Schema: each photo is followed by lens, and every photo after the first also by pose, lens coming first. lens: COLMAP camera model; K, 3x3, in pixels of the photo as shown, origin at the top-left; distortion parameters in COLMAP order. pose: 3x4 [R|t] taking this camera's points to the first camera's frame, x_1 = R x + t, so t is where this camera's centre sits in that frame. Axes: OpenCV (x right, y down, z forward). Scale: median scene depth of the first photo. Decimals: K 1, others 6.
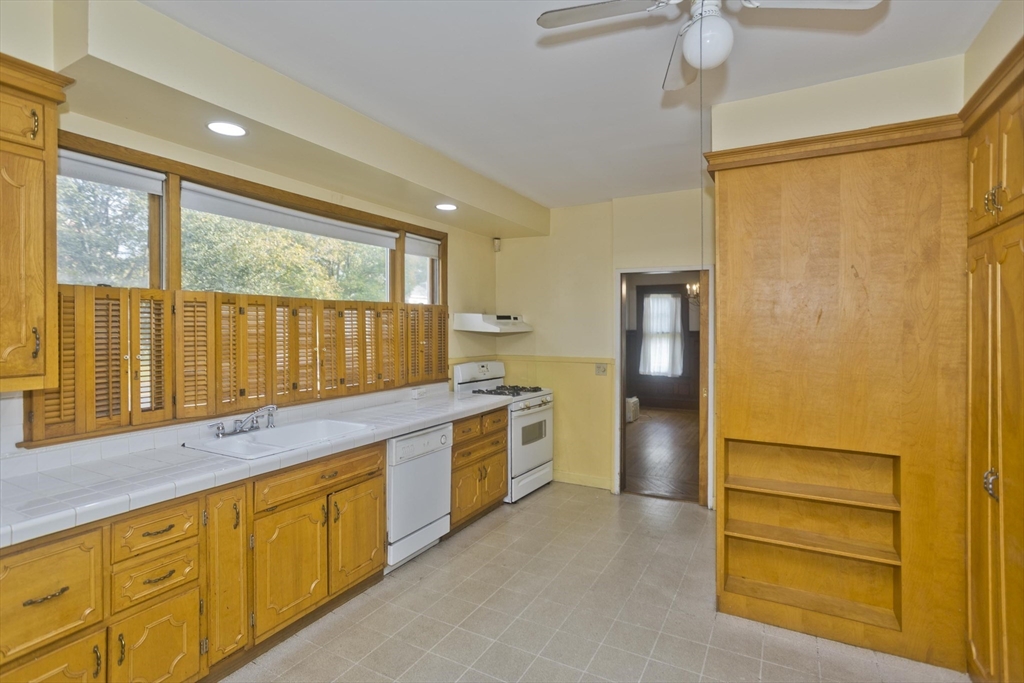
lens RADIAL K [[496.7, 0, 536.7], [0, 496.7, 327.2], [0, 0, 1]] dist [-0.000424, 0.015573]
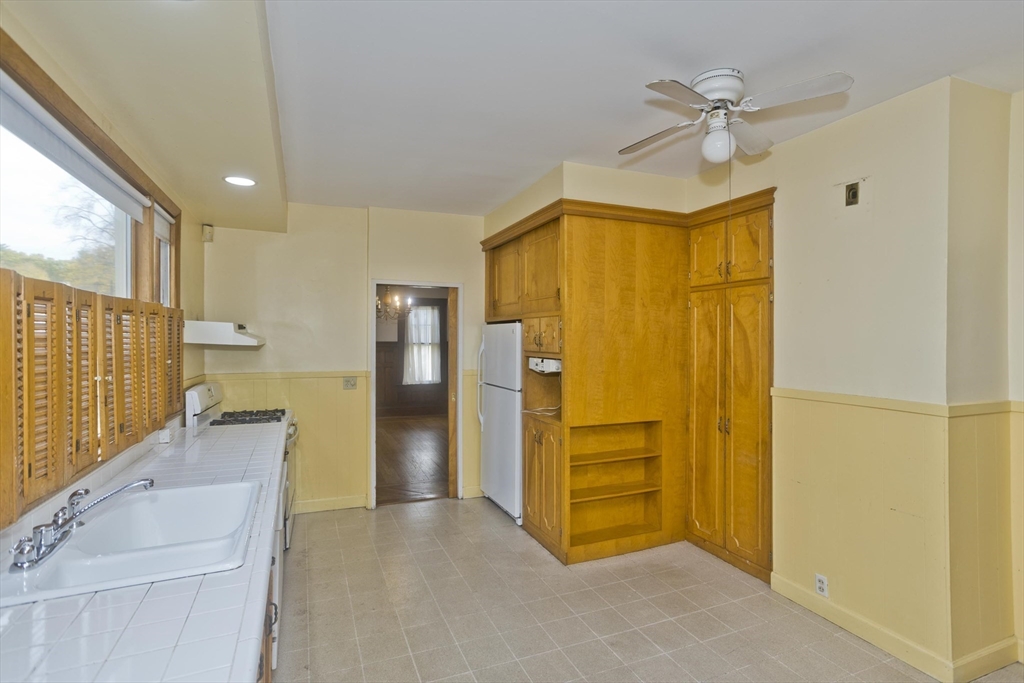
lens RADIAL K [[484.0, 0, 494.1], [0, 484.0, 337.6], [0, 0, 1]] dist [-0.014090, 0.000020]
pose [[0.671318, -0.000869, 0.741169, -0.670119], [0.000245, 1.000000, 0.000951, -0.005312], [-0.741169, -0.000457, 0.671318, 0.322242]]
